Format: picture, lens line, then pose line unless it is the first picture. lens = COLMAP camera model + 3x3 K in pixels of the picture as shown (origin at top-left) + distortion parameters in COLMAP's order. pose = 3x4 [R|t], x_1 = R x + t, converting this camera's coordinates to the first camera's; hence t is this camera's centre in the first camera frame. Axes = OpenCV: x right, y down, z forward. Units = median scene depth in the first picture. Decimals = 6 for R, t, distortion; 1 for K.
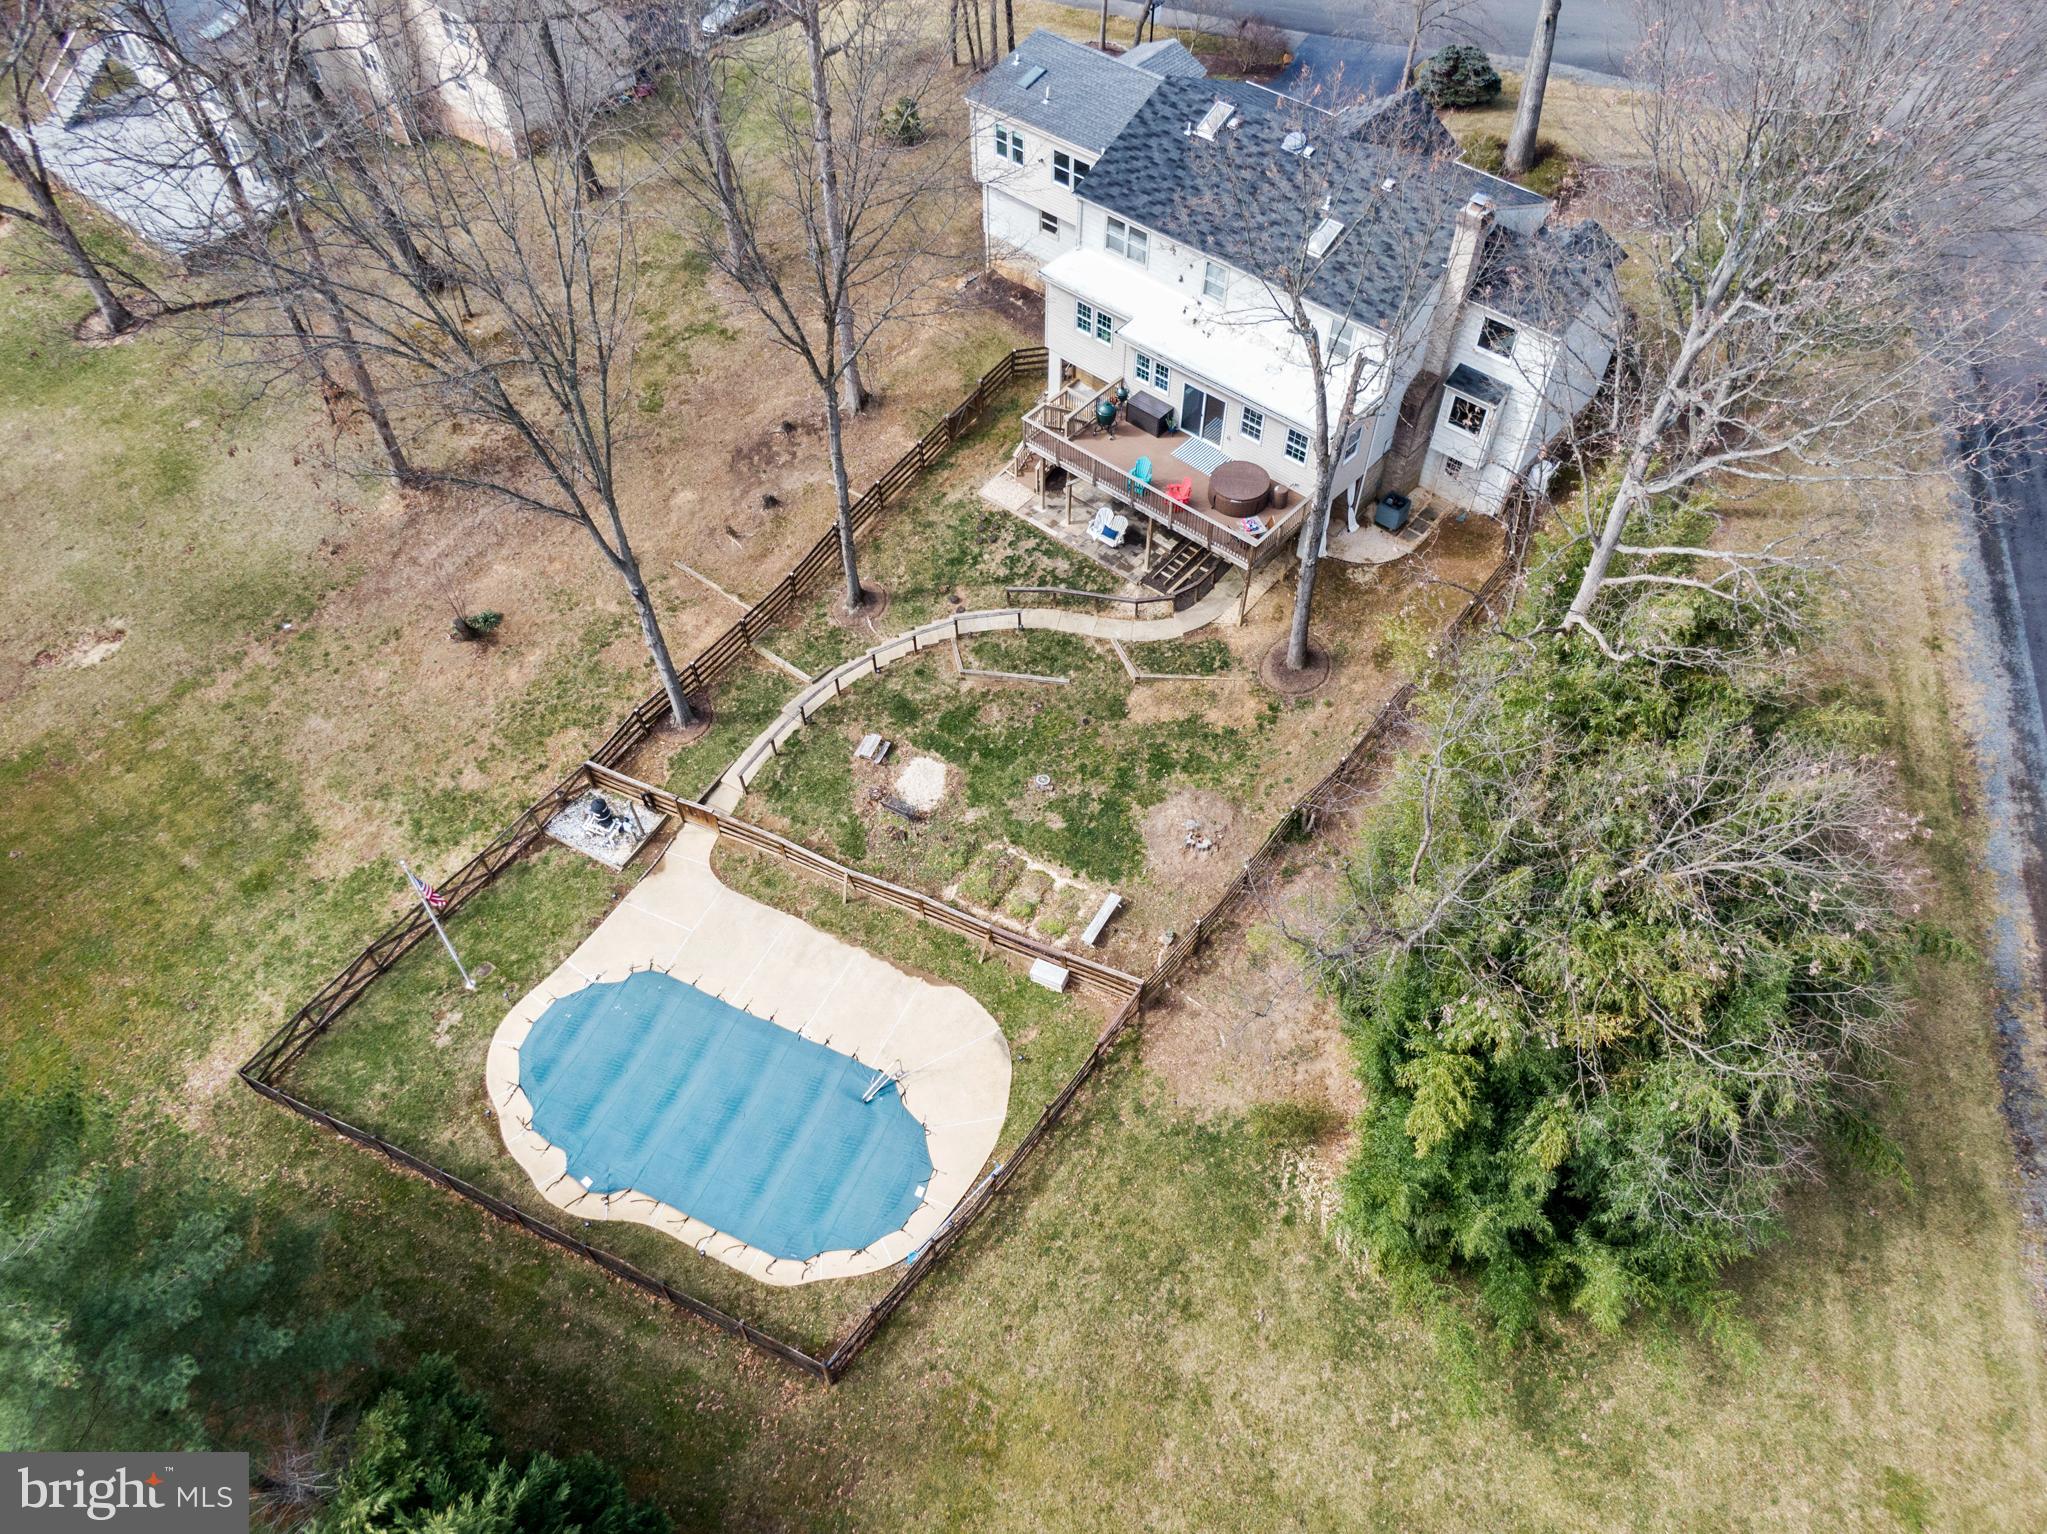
lens RADIAL K [[1464.2, 0, 1025.0], [0, 1464.2, 769.7], [0, 0, 1]] dist [0.021621, -0.040280]
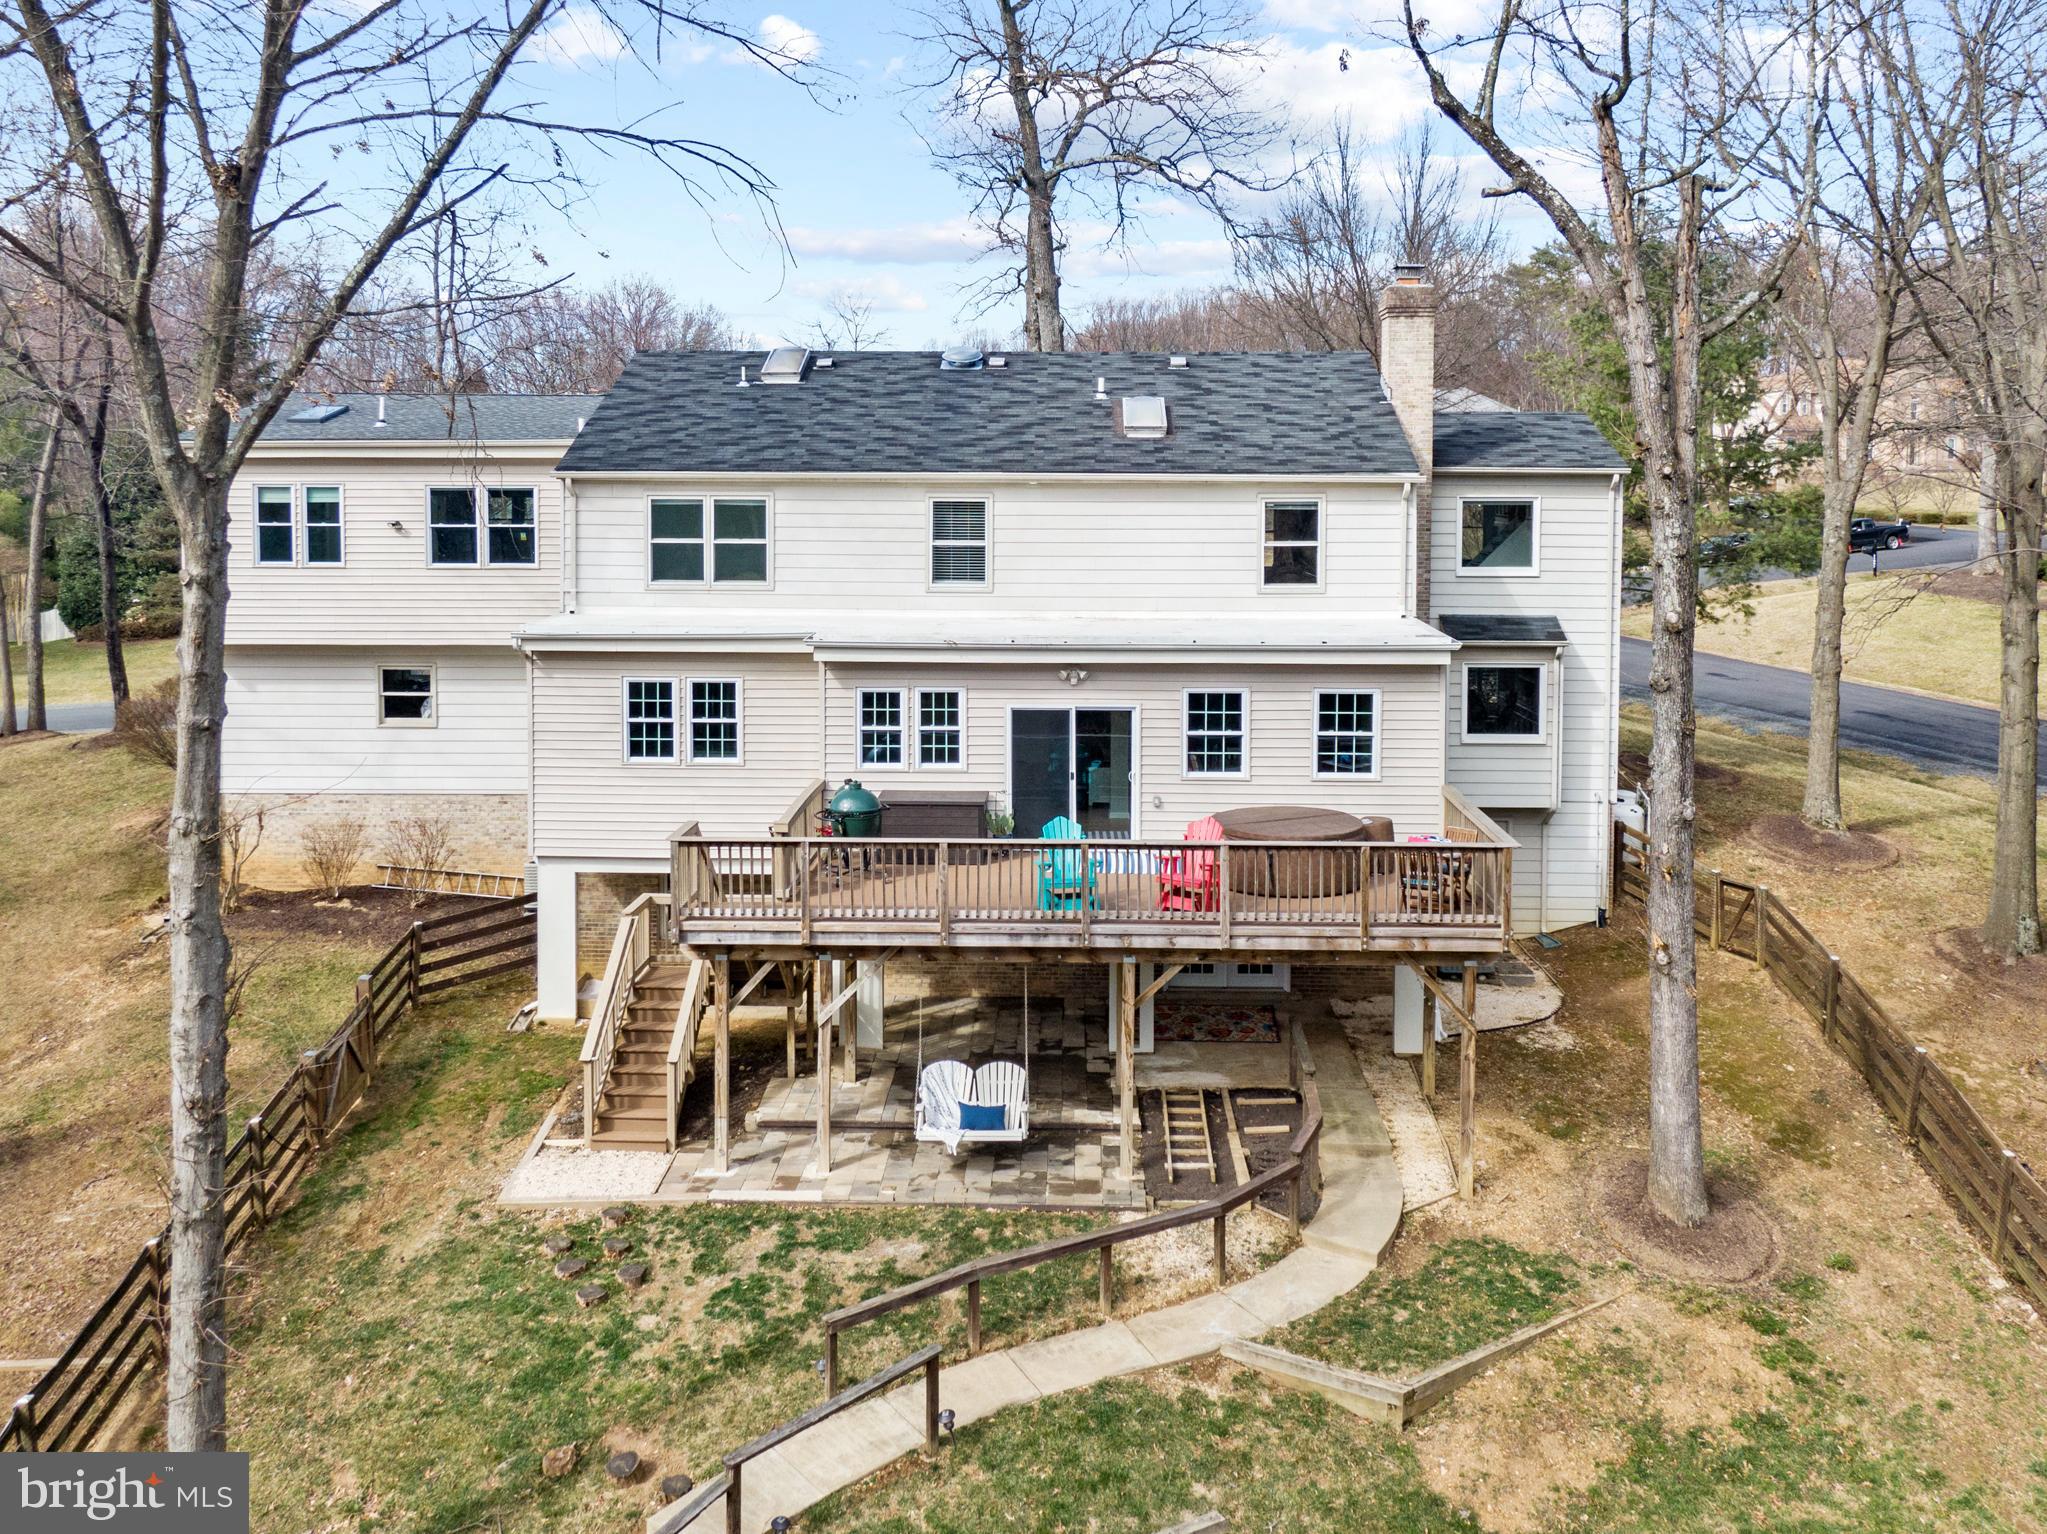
lens RADIAL K [[1786.9, 0, 1028.4], [0, 1786.9, 560.7], [0, 0, 1]] dist [-0.001155, 0.024530]
pose [[0.776773, -0.025098, 0.629281, -0.200287], [0.489954, 0.651879, -0.578791, -0.002687], [-0.395688, 0.757908, 0.518658, 0.725297]]
